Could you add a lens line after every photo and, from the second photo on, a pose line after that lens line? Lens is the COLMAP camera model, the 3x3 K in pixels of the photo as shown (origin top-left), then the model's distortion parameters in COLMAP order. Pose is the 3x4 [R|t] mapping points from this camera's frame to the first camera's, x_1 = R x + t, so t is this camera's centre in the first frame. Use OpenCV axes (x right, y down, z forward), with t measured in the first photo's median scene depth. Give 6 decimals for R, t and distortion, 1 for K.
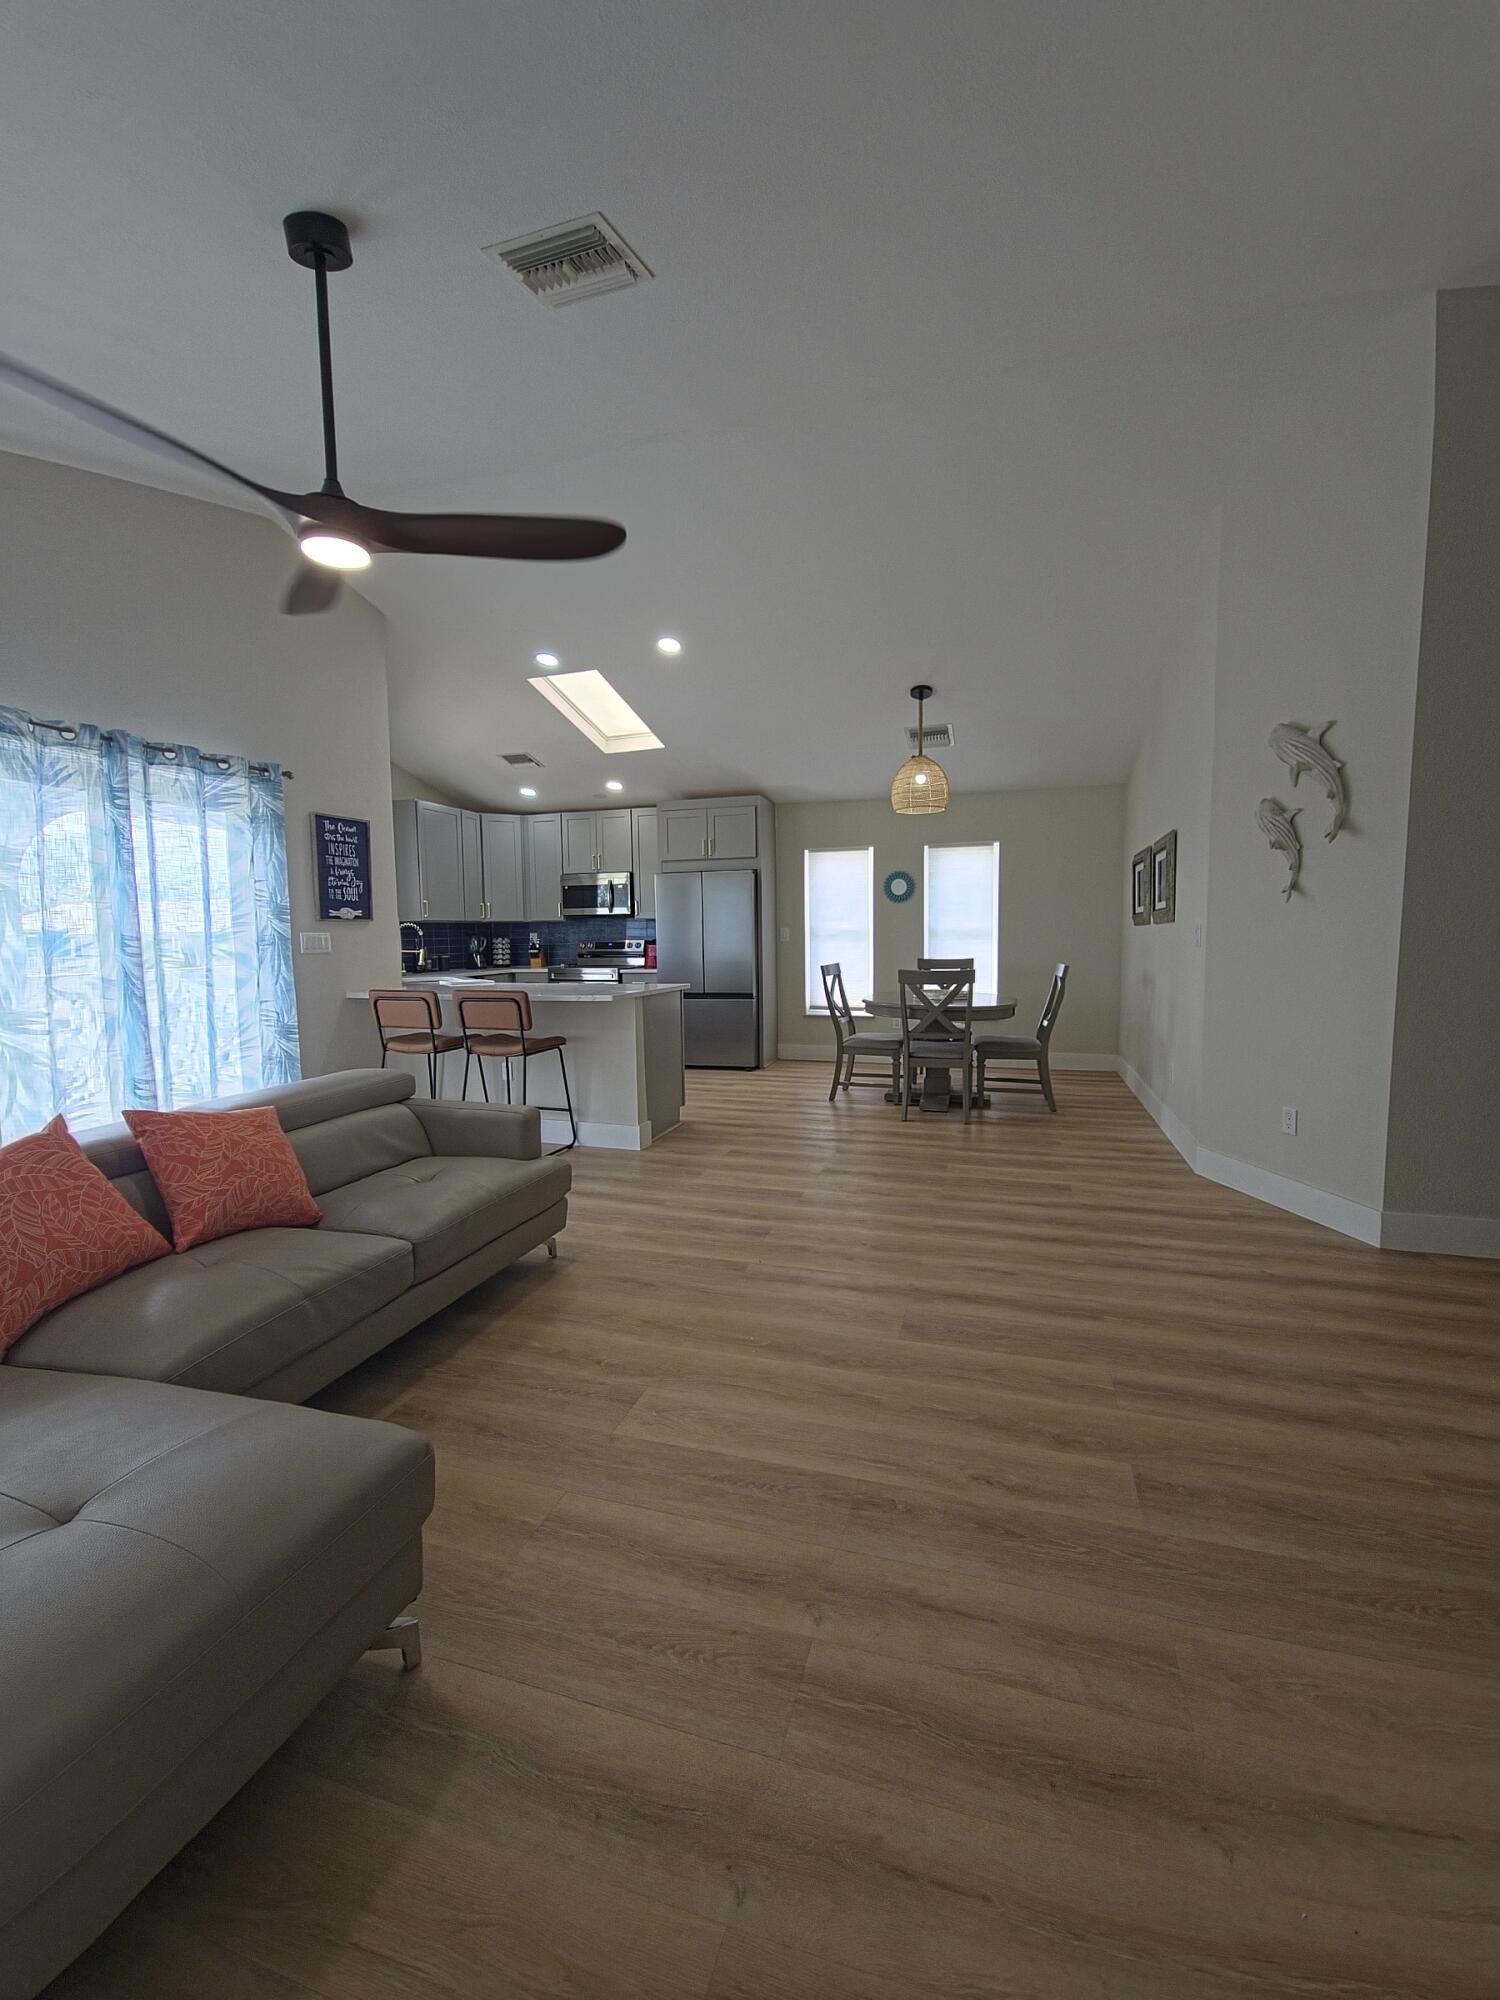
lens RADIAL K [[821.3, 0, 761.0], [0, 821.3, 1002.8], [0, 0, 1]] dist [0.000781, -0.001528]
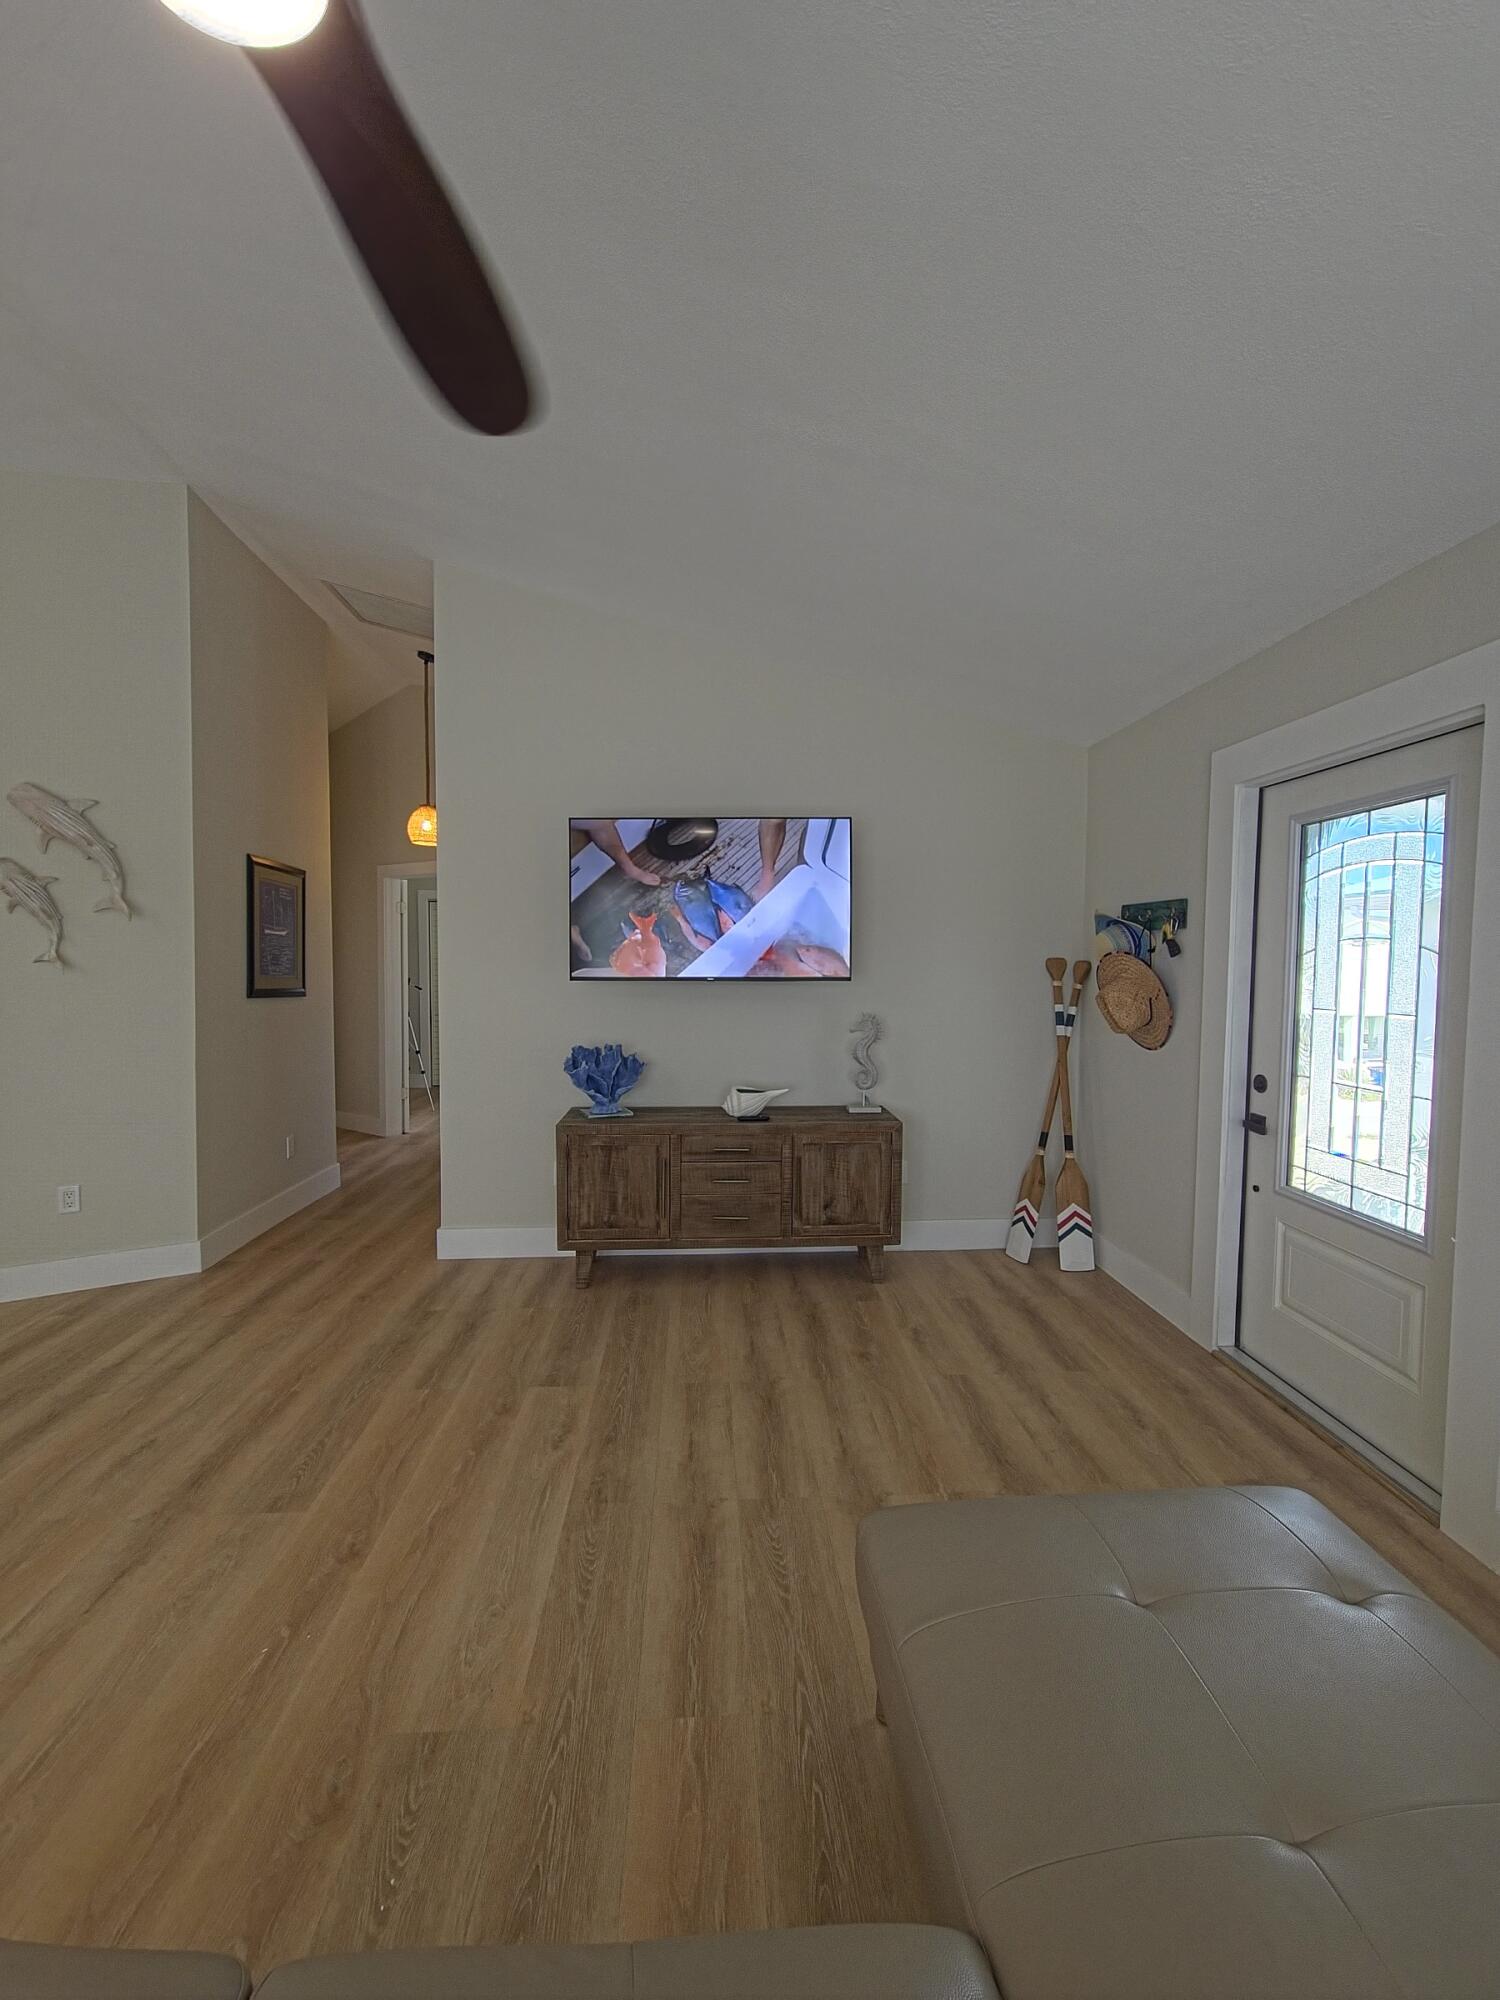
lens RADIAL K [[821.3, 0, 747.5], [0, 821.3, 999.8], [0, 0, 1]] dist [0.000781, -0.001528]
pose [[-0.351499, -0.036105, 0.935492, -0.537828], [0.073133, 0.995144, 0.065886, -0.095312], [-0.933327, 0.091574, -0.347152, 0.580805]]
